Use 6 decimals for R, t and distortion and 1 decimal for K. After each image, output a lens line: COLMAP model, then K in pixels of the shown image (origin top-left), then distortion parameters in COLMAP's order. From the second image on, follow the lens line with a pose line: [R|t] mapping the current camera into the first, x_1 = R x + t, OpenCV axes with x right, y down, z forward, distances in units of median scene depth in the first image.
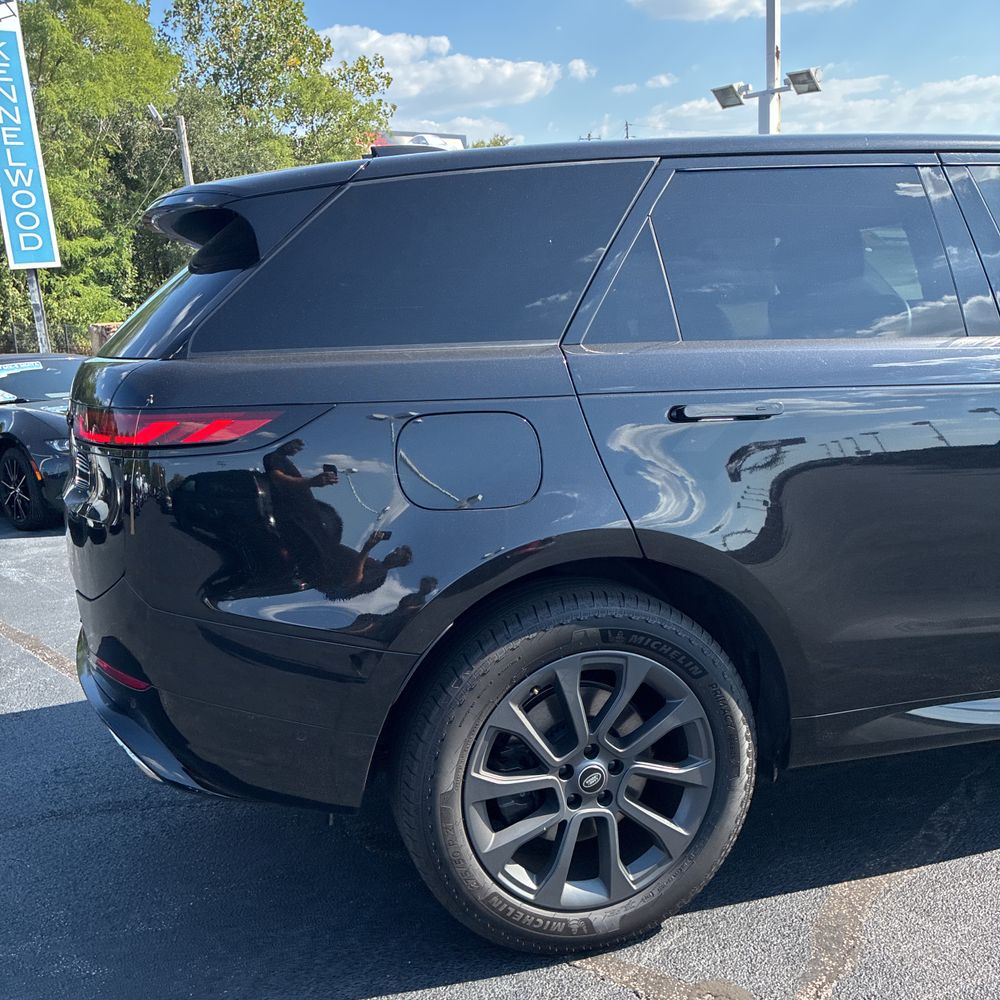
lens RADIAL K [[1031.0, 0, 499.6], [0, 1031.0, 497.3], [0, 0, 1]] dist [0.015801, 0.000000]
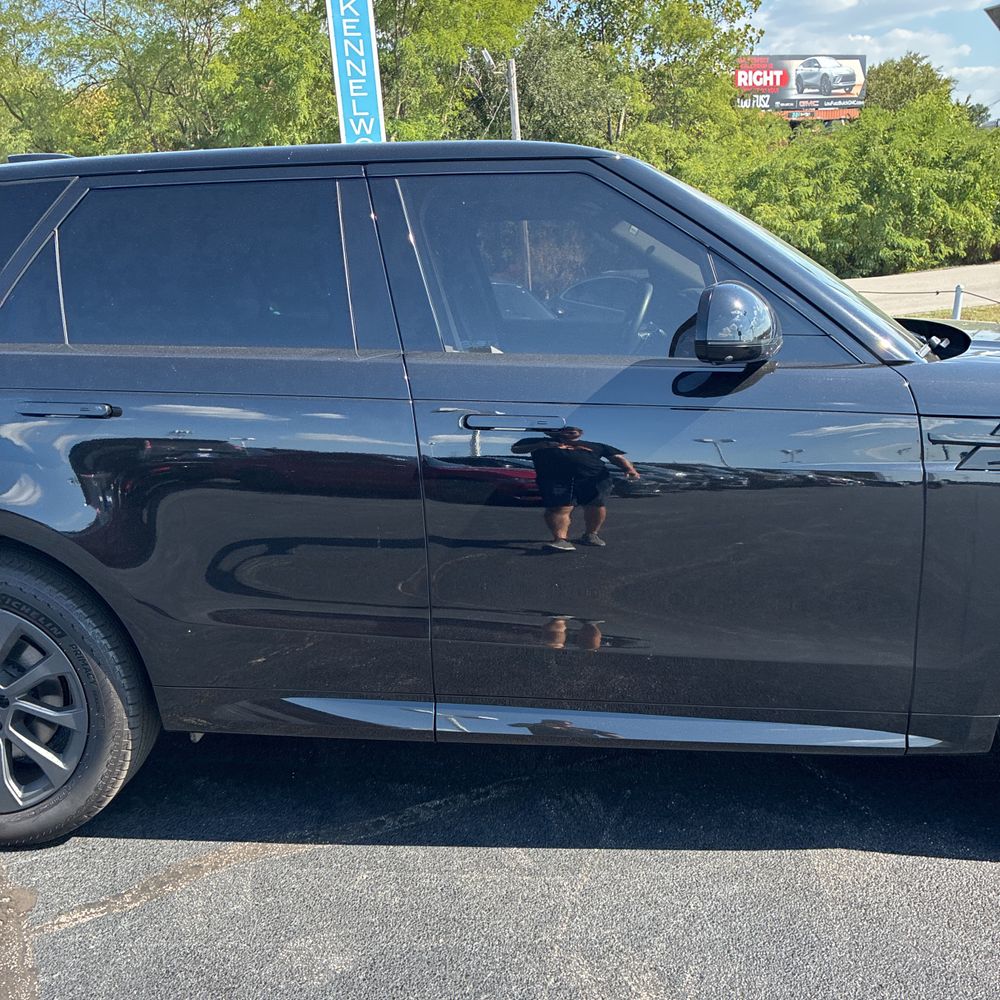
lens RADIAL K [[1031.0, 0, 499.1], [0, 1031.0, 502.9], [0, 0, 1]] dist [0.015801, 0.000000]
pose [[0.930248, 0.099522, -0.353177, 1.037716], [-0.075738, 0.993867, 0.080572, -0.105036], [0.359030, -0.048203, 0.932081, 0.103524]]
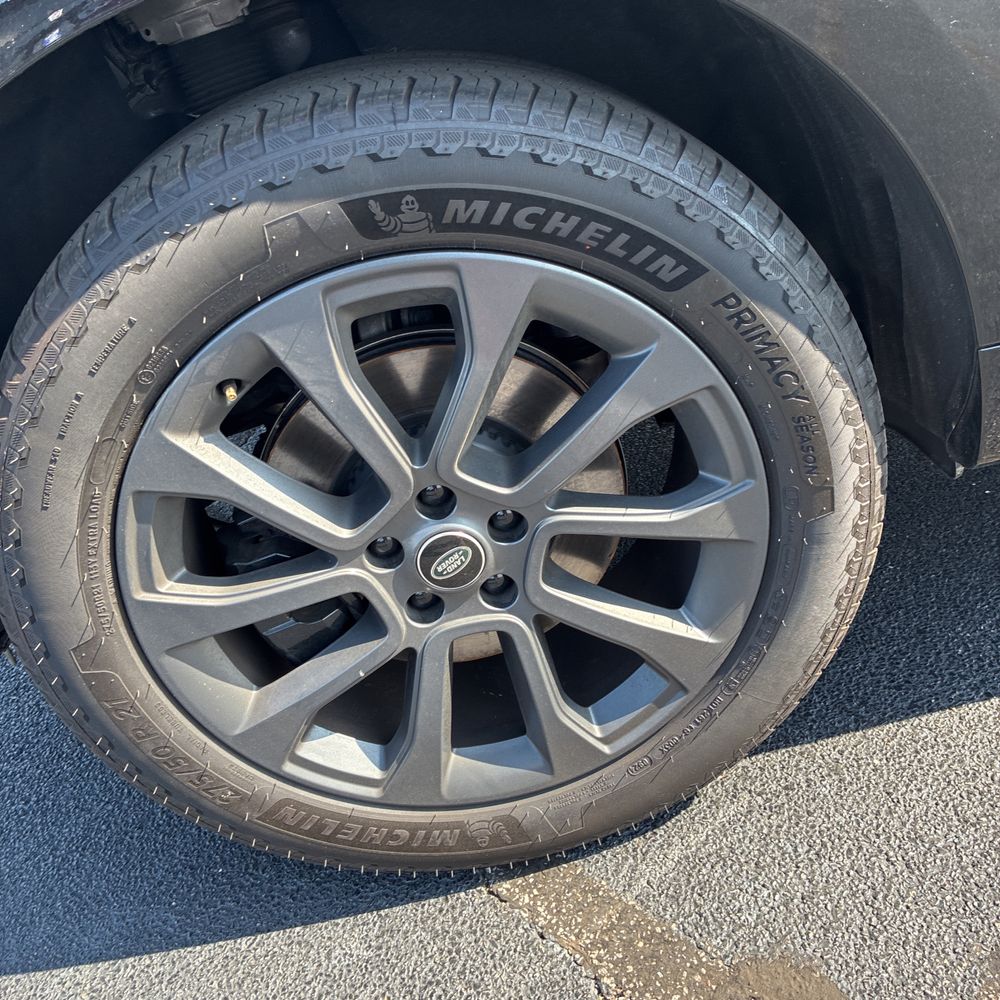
lens RADIAL K [[1031.0, 0, 495.1], [0, 1031.0, 501.1], [0, 0, 1]] dist [0.015801, 0.000000]
pose [[0.953542, -0.083903, -0.289340, 0.227346], [0.194951, 0.904077, 0.380314, 0.092543], [0.229676, -0.419052, 0.878433, 0.635032]]
